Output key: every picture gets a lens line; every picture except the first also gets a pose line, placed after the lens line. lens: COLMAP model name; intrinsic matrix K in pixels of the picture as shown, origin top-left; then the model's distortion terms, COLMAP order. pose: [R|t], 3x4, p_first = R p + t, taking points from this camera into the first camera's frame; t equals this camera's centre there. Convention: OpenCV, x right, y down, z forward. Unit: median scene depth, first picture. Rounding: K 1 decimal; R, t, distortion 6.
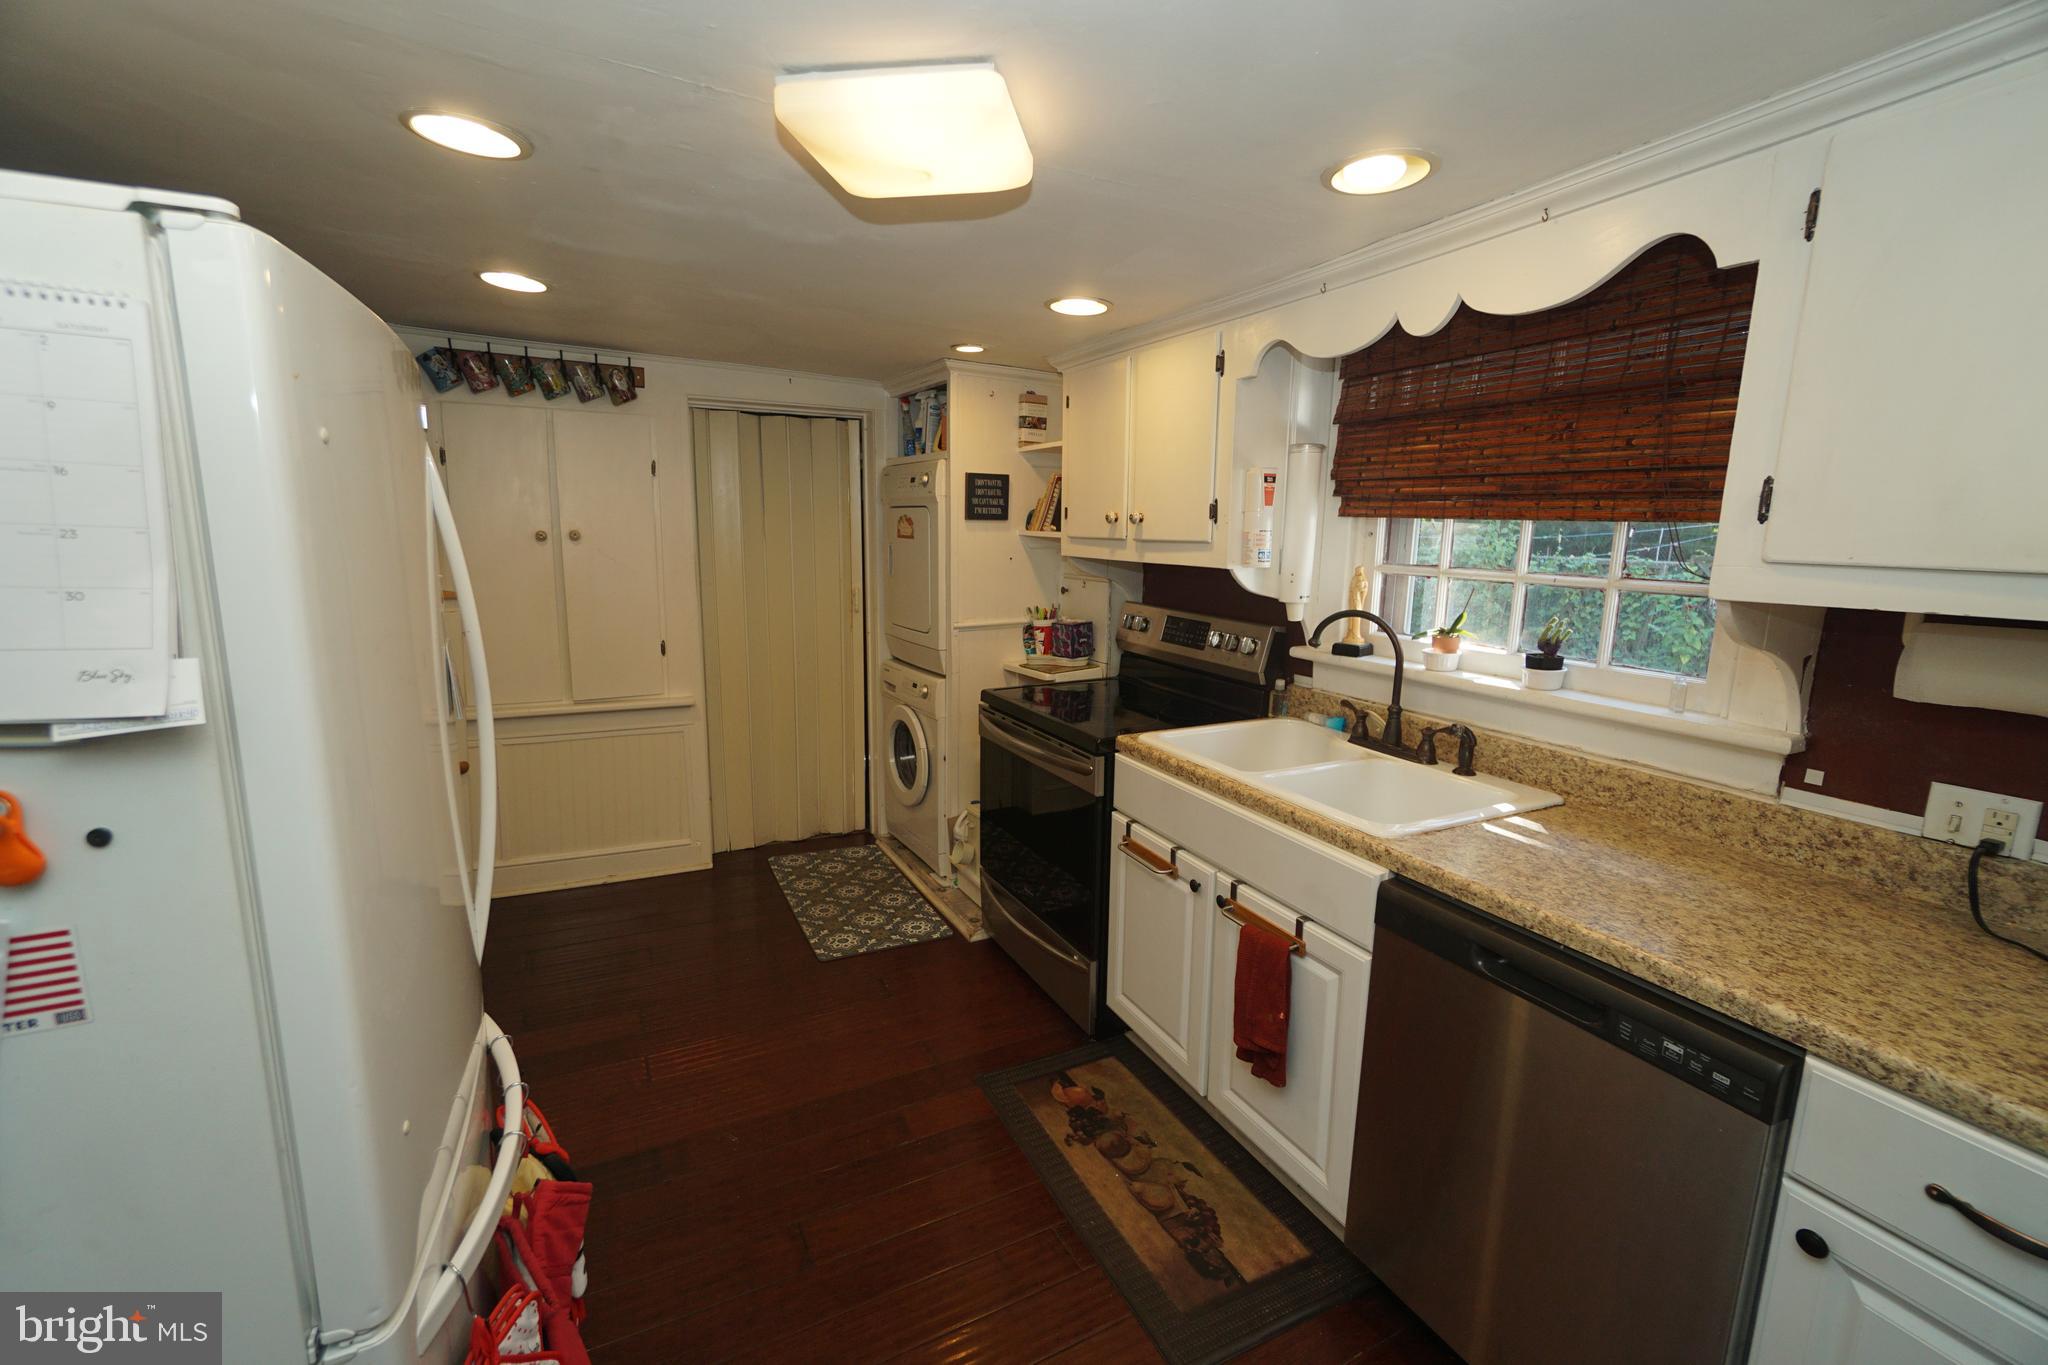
lens RADIAL K [[879.1, 0, 1001.6], [0, 879.1, 675.9], [0, 0, 1]] dist [-0.009884, 0.005315]
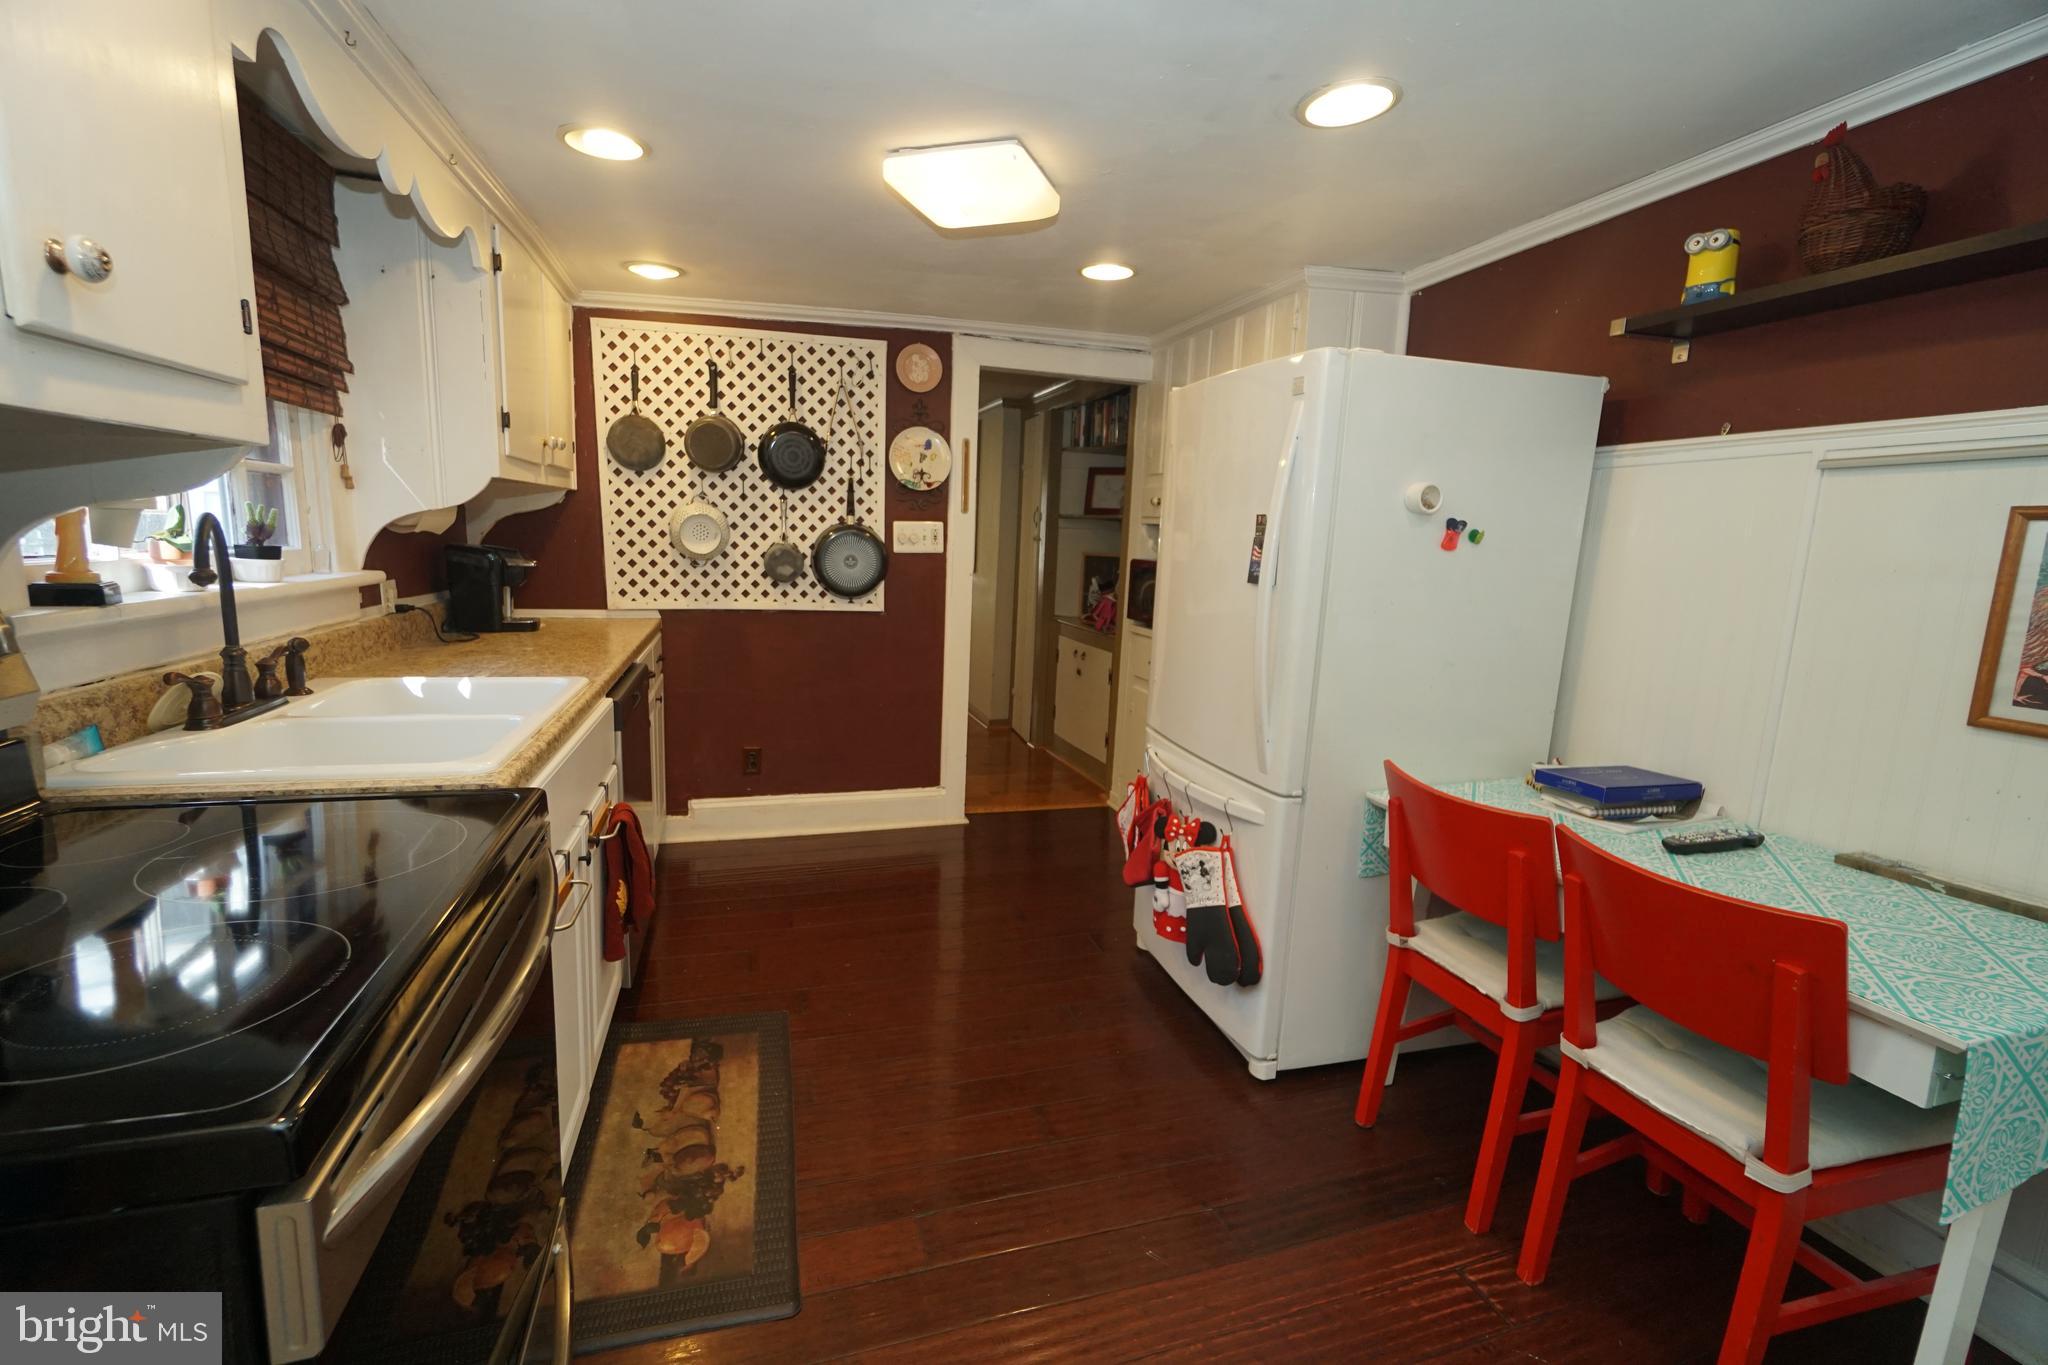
lens RADIAL K [[879.1, 0, 1002.1], [0, 879.1, 684.6], [0, 0, 1]] dist [-0.009884, 0.005315]
pose [[-0.984511, -0.073276, 0.159277, -0.304831], [-0.015223, 0.940769, 0.338706, -0.212919], [-0.174661, 0.331035, -0.927313, 1.804819]]
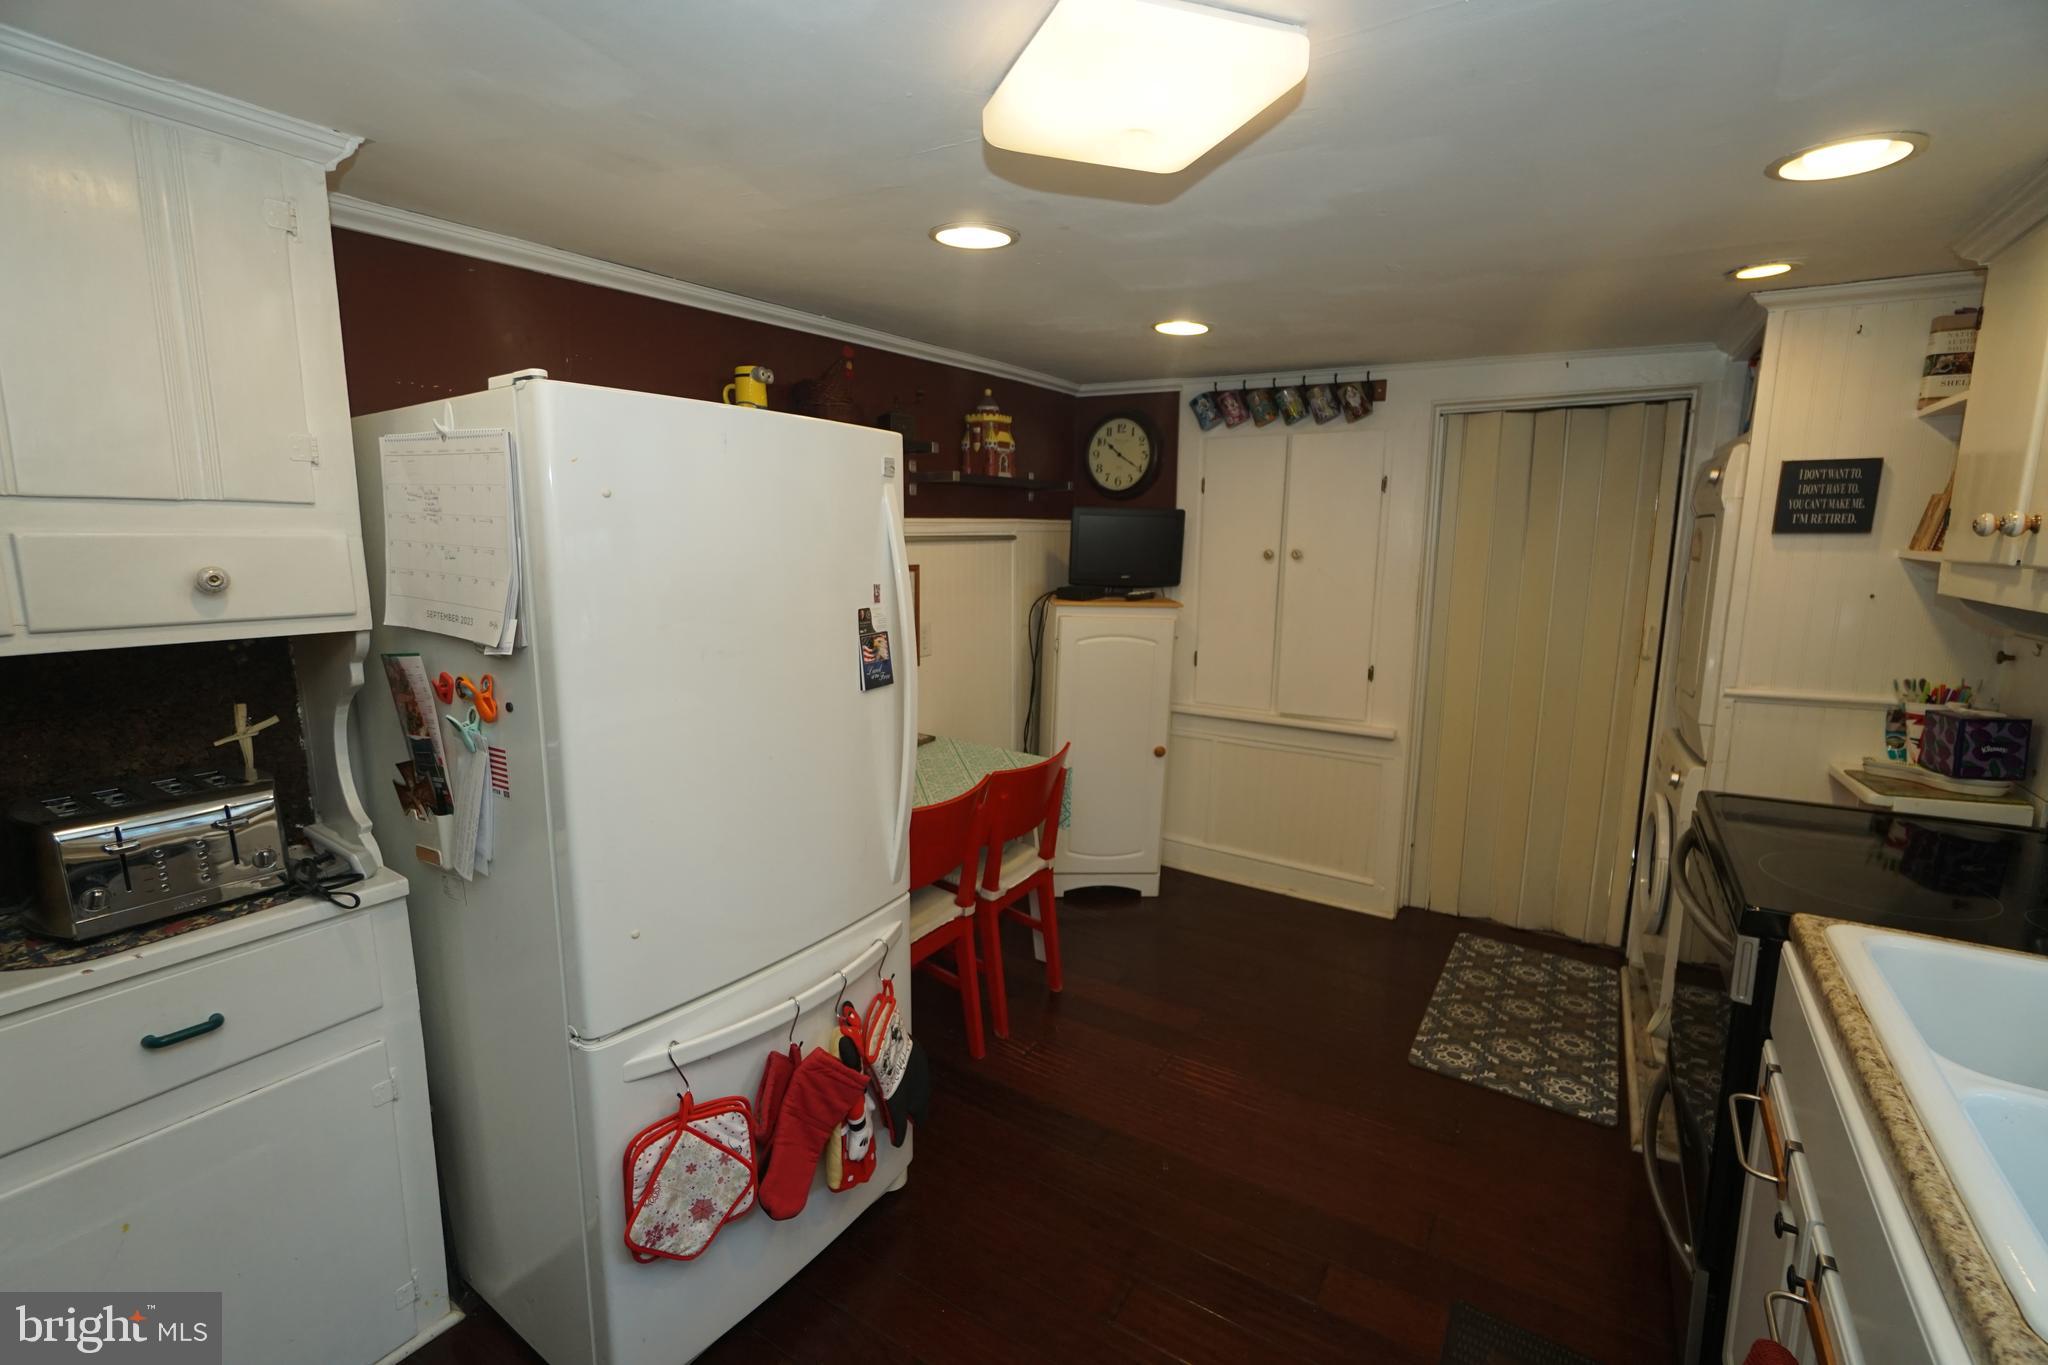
lens RADIAL K [[879.1, 0, 1015.4], [0, 879.1, 683.5], [0, 0, 1]] dist [-0.009884, 0.005315]
pose [[0.505126, 0.129244, -0.853313, 0.239901], [-0.141186, 0.987778, 0.066035, -0.030854], [0.851419, 0.087120, 0.517200, 0.191947]]
